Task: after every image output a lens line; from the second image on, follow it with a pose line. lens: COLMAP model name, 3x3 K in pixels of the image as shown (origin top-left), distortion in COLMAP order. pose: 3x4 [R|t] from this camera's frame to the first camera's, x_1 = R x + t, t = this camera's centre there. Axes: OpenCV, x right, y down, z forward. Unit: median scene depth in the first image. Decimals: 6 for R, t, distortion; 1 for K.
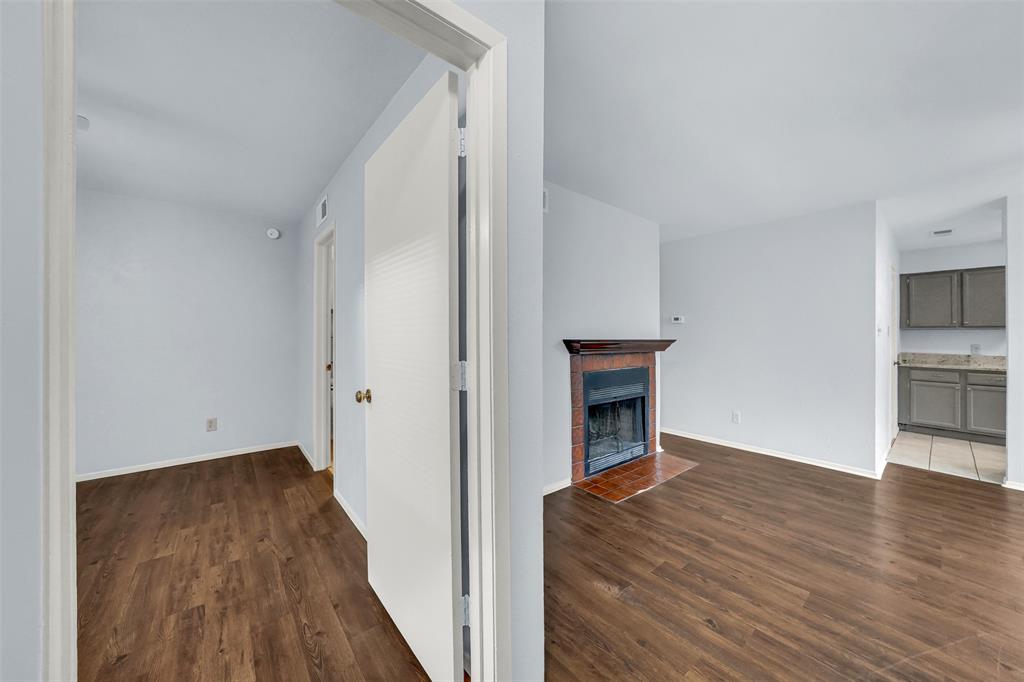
lens RADIAL K [[357.9, 0, 512.0], [0, 357.9, 341.0], [0, 0, 1]] dist [-0.000367, -0.000135]
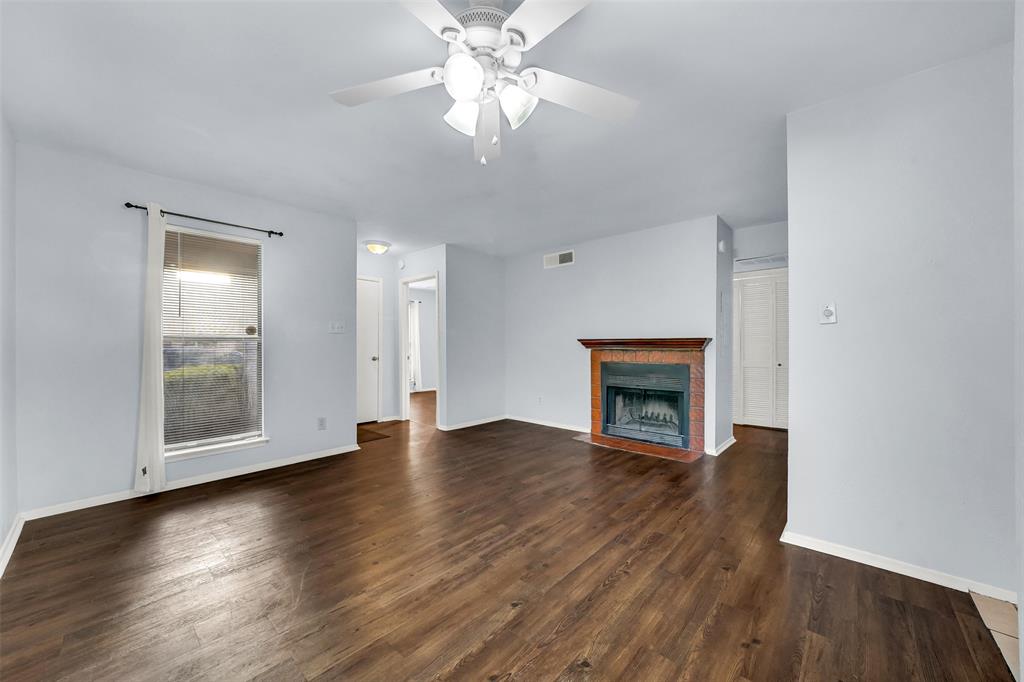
lens RADIAL K [[379.3, 0, 512.0], [0, 379.3, 341.0], [0, 0, 1]] dist [-0.001173, -0.000222]
pose [[0.151865, -0.015607, -0.988278, 1.647318], [-0.001684, 0.999870, -0.016049, 0.028962], [0.988400, 0.004101, 0.151819, 0.398679]]
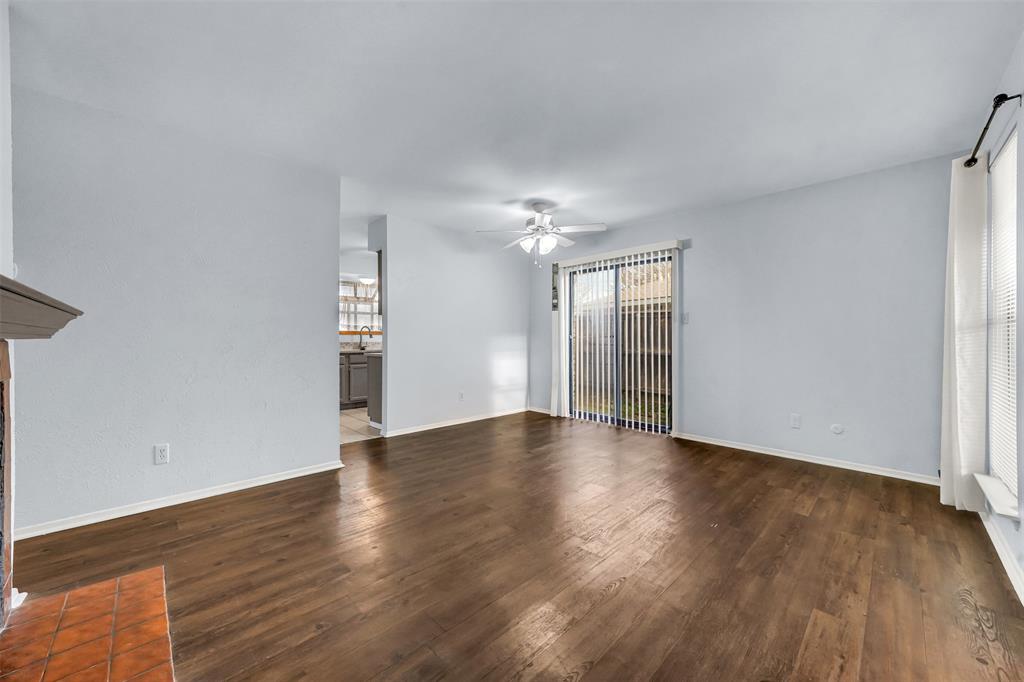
lens RADIAL K [[379.3, 0, 512.0], [0, 379.3, 341.0], [0, 0, 1]] dist [-0.001173, -0.000222]
pose [[-0.085336, -0.015034, 0.996239, -0.034109], [0.007064, 0.999852, 0.015694, 0.033791], [-0.996327, 0.008377, -0.085218, 0.628004]]
